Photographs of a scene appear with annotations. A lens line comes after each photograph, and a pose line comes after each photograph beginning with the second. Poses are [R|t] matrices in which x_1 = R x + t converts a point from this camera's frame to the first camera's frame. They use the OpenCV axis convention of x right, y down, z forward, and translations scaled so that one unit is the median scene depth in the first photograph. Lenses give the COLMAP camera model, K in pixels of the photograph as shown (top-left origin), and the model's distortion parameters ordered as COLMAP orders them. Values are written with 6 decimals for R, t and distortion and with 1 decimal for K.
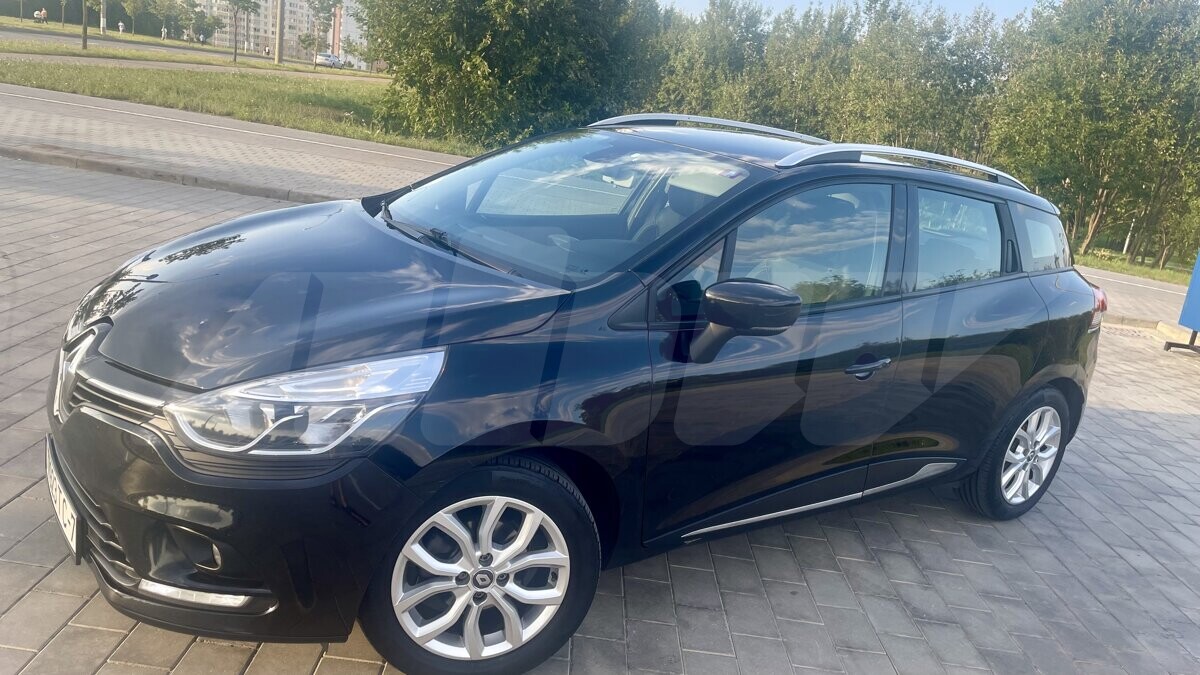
lens RADIAL K [[915.9, 0, 600.0], [0, 915.9, 337.5], [0, 0, 1]] dist [-0.002088, -0.001385]
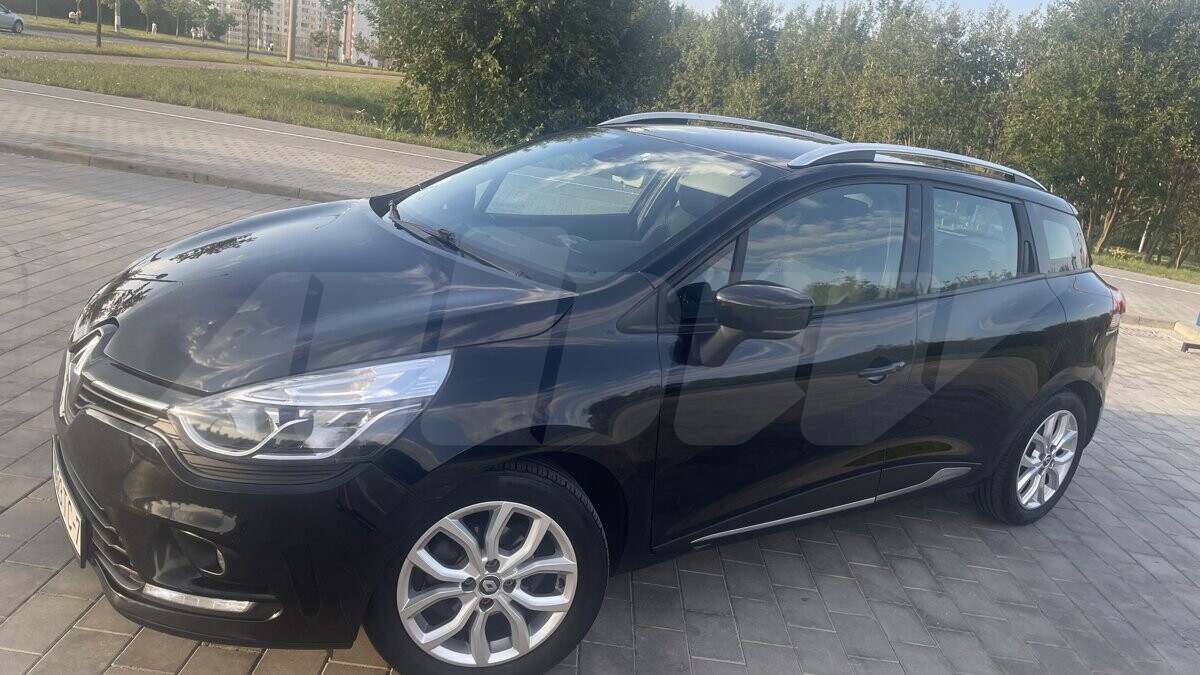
lens RADIAL K [[915.0, 0, 595.7], [0, 915.0, 336.9], [0, 0, 1]] dist [0.004446, -0.014112]
pose [[0.999871, 0.003606, -0.015666, 0.000643], [-0.003567, 0.999990, 0.002511, -0.004013], [0.015675, -0.002455, 0.999874, 0.009410]]
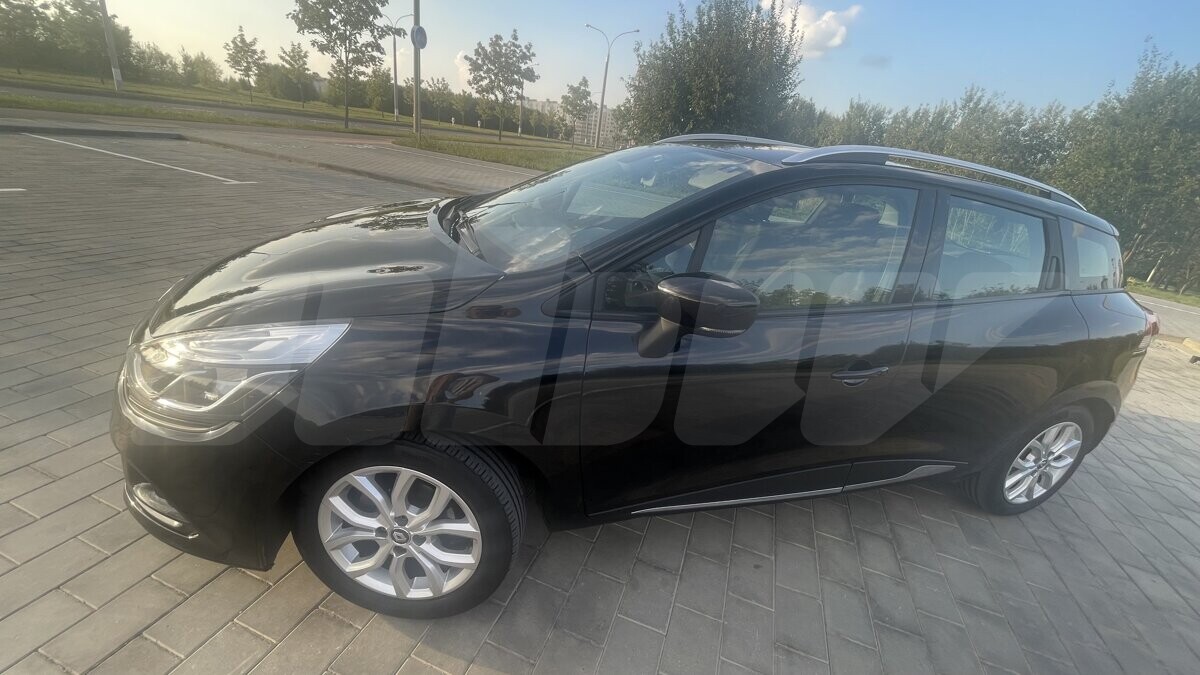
lens RADIAL K [[481.2, 0, 600.6], [0, 481.2, 343.5], [0, 0, 1]] dist [-0.022445, 0.005010]
pose [[0.942853, 0.112873, -0.313509, 0.146178], [-0.083858, 0.990974, 0.104584, -0.024006], [0.322484, -0.072317, 0.943809, 0.331918]]
